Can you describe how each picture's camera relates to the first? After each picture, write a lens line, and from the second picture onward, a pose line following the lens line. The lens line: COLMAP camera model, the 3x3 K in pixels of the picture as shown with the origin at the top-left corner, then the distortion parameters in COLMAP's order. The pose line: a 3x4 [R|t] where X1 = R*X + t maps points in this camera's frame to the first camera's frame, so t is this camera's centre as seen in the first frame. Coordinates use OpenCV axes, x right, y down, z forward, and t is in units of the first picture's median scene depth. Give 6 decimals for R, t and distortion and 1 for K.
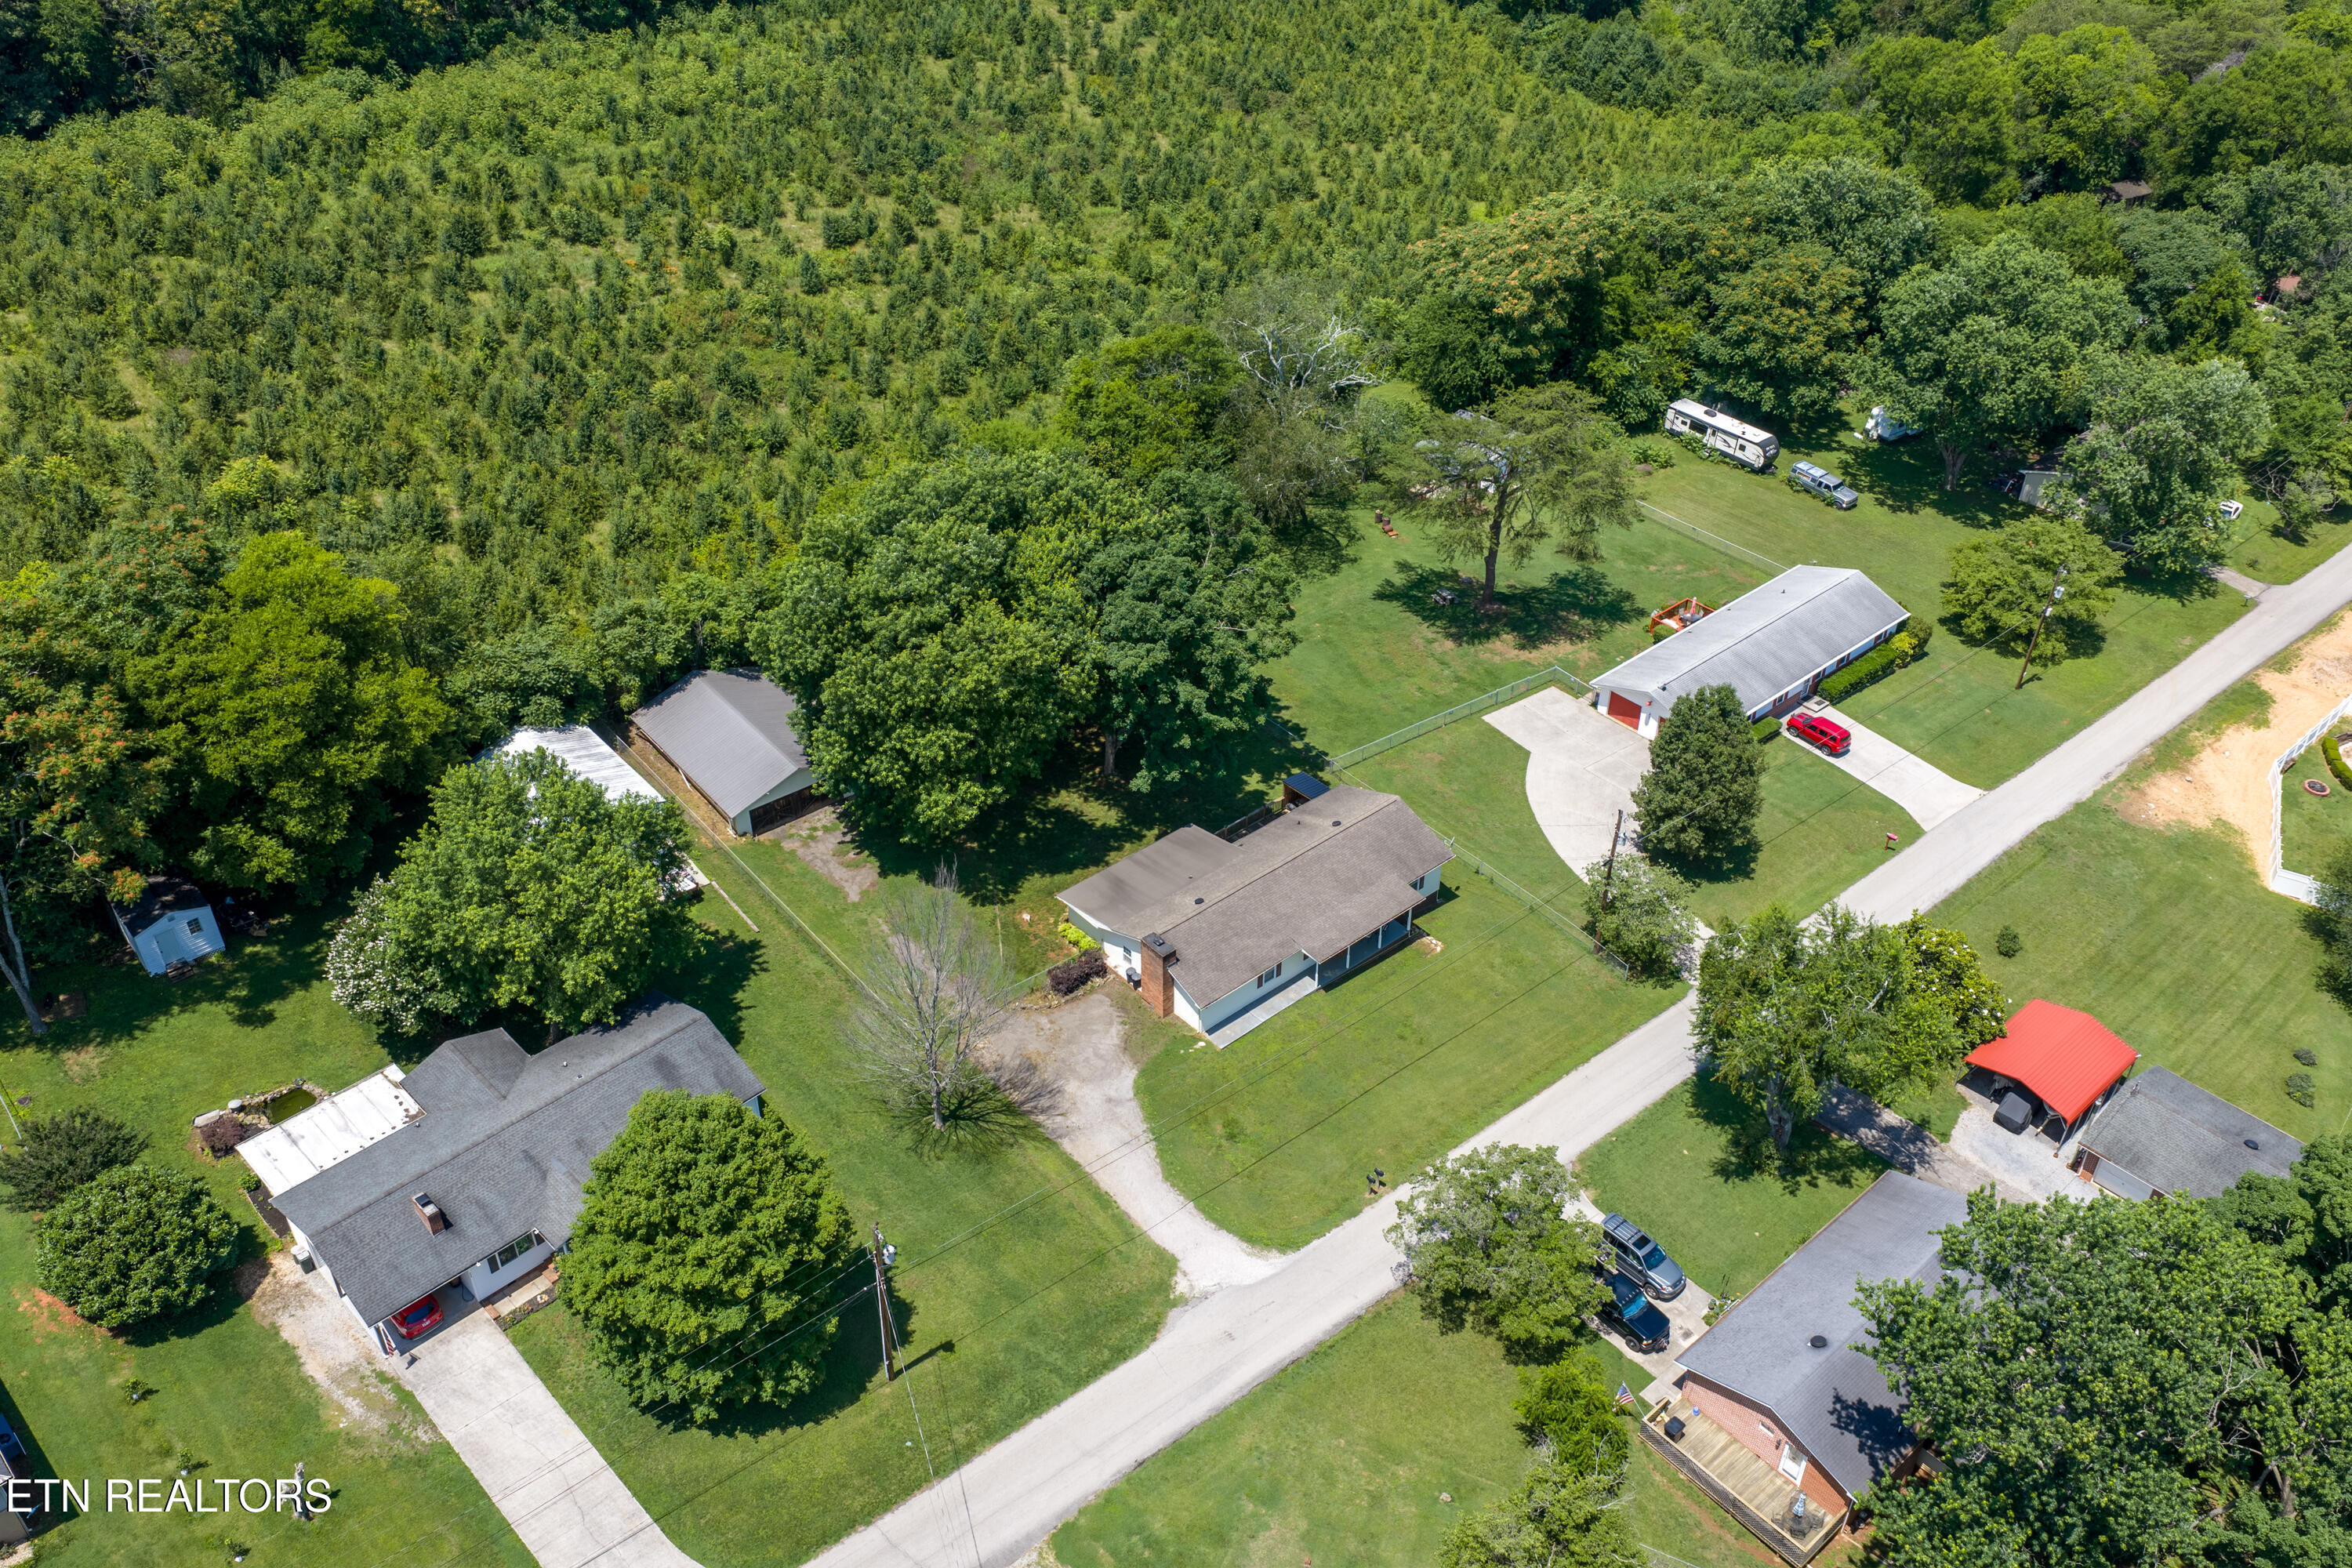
lens RADIAL K [[1941.8, 0, 1176.0], [0, 1941.8, 784.0], [0, 0, 1]] dist [0.008987, -0.007393]
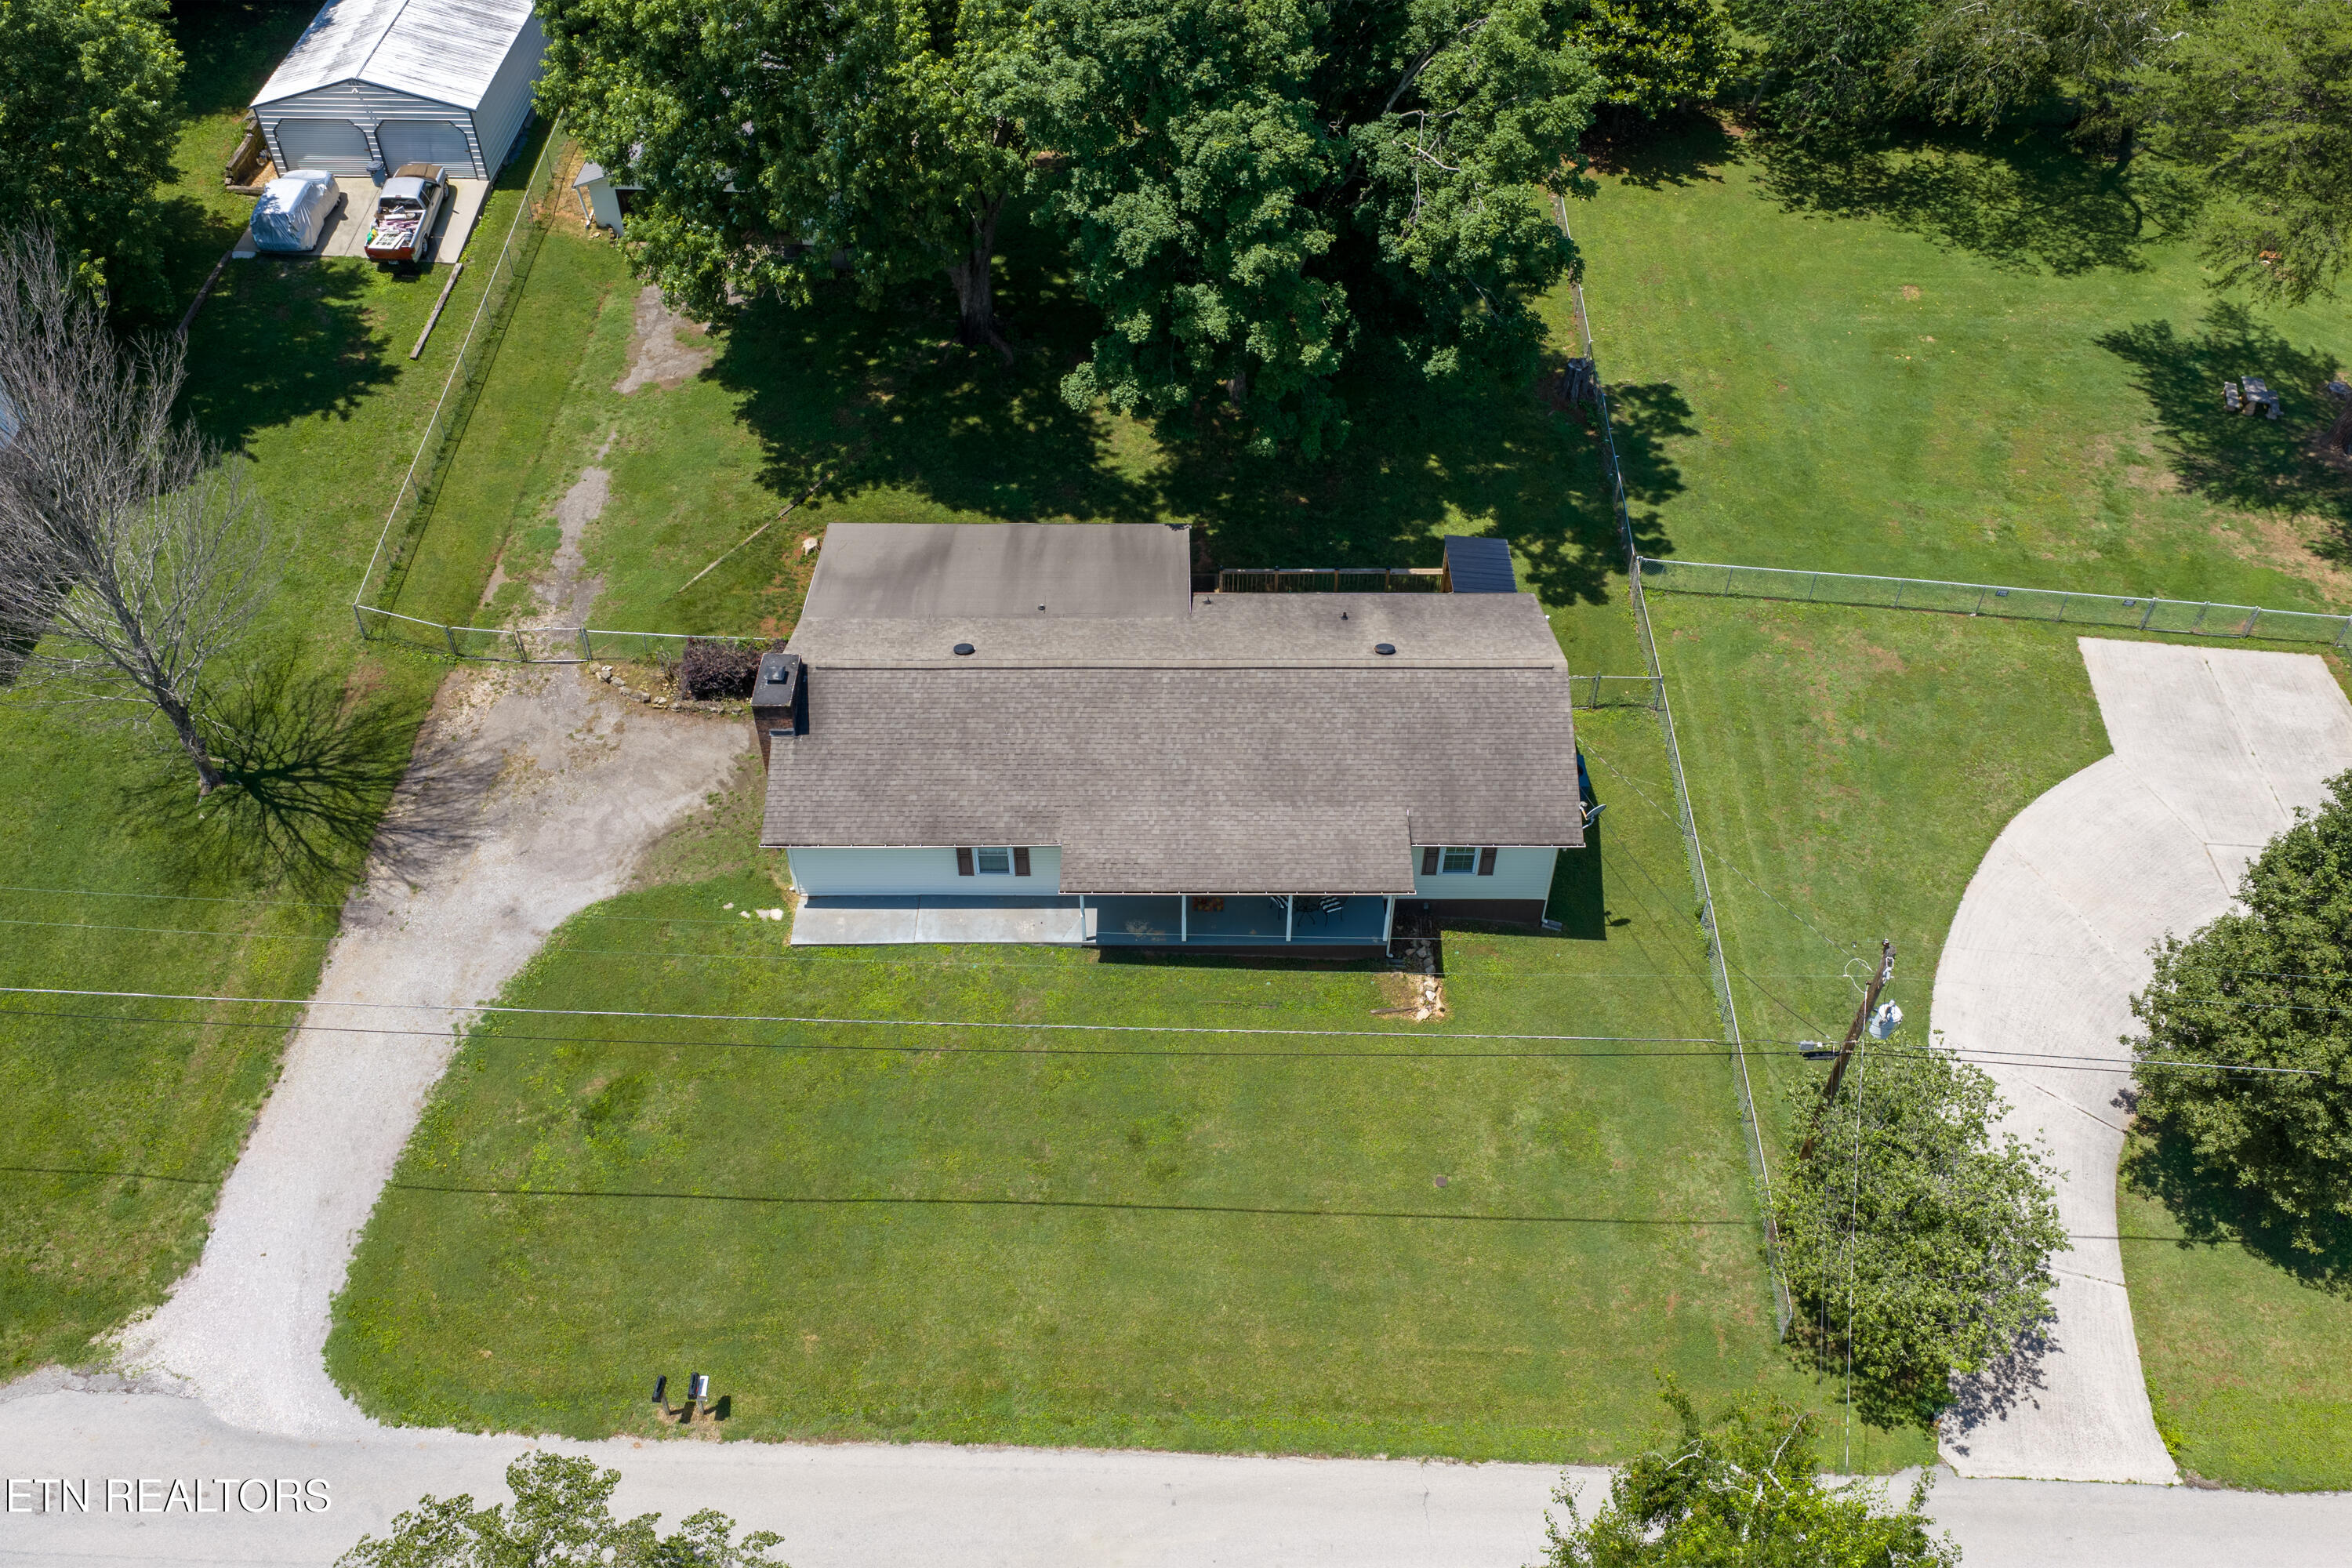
lens RADIAL K [[1941.8, 0, 1176.0], [0, 1941.8, 784.0], [0, 0, 1]] dist [0.008987, -0.007393]
pose [[0.750275, 0.472920, -0.461988, 0.223461], [-0.387792, 0.880757, 0.271818, -0.045260], [0.535447, -0.024783, 0.844205, 0.512380]]
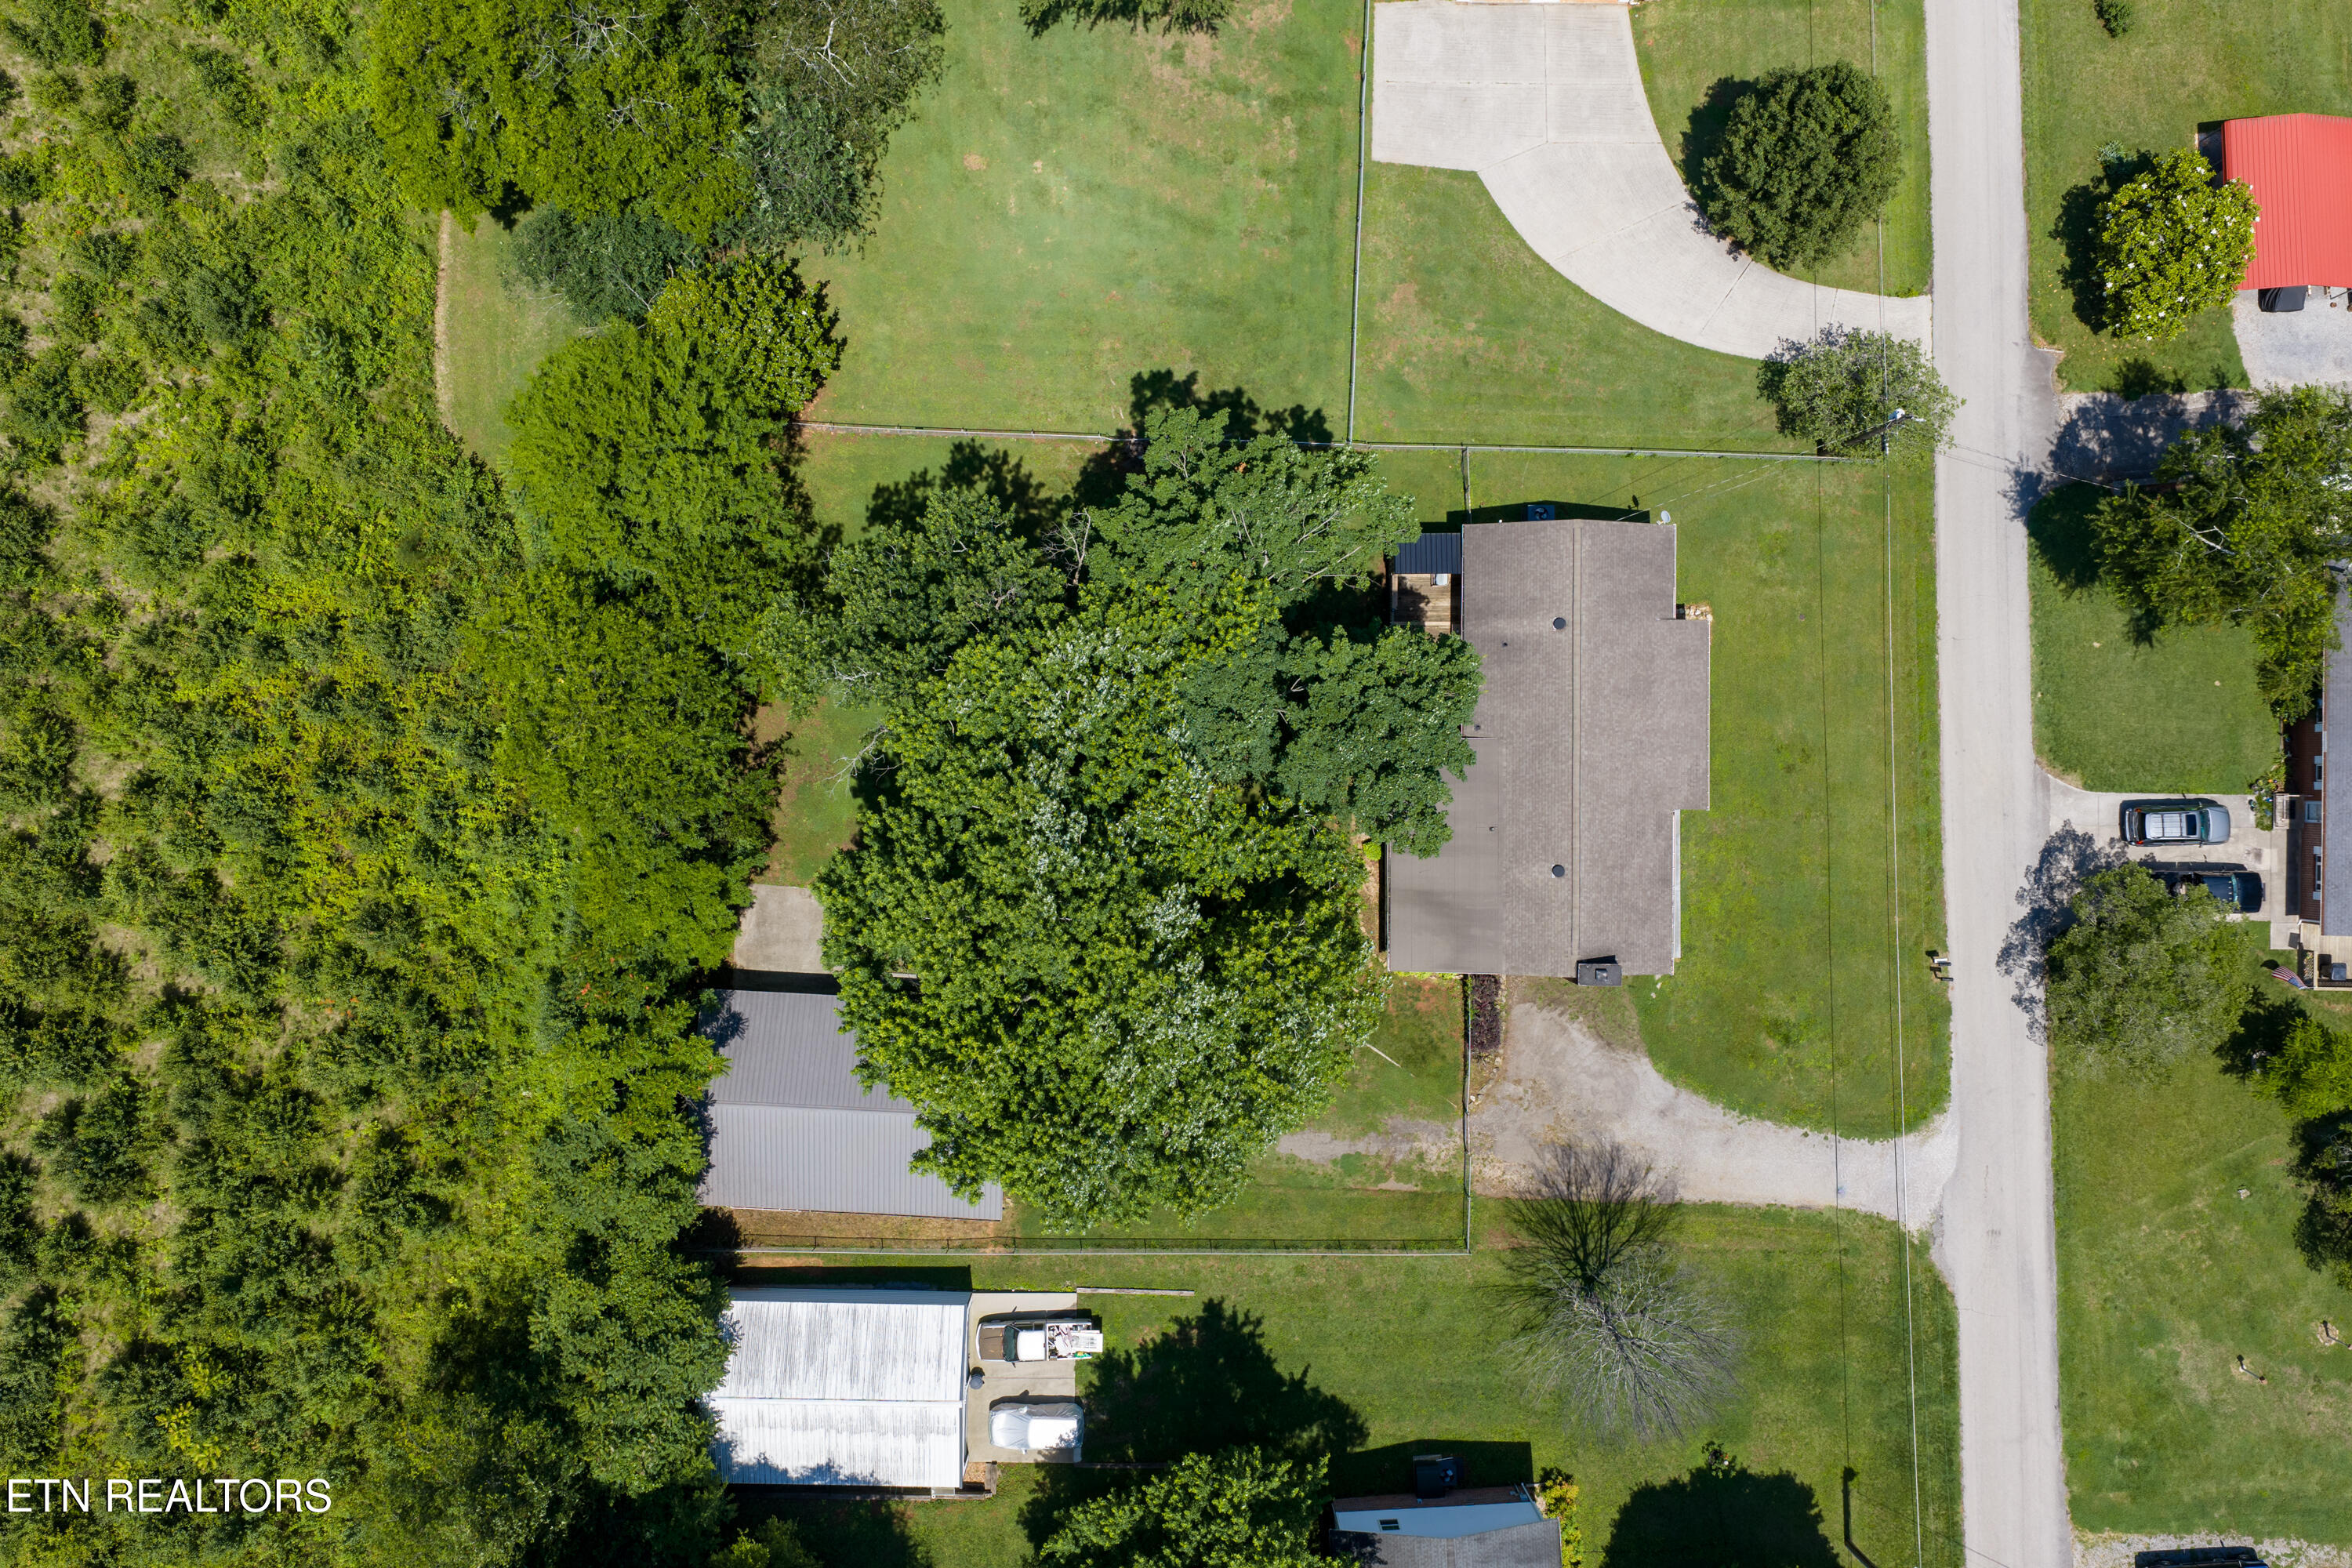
lens RADIAL K [[1937.5, 0, 1176.0], [0, 1937.5, 784.0], [0, 0, 1]] dist [0.013400, -0.008519]
pose [[0.660977, -0.750404, -0.001552, -0.049982], [0.438776, 0.384807, 0.812034, -0.529212], [-0.608757, -0.537417, 0.583608, 0.527152]]
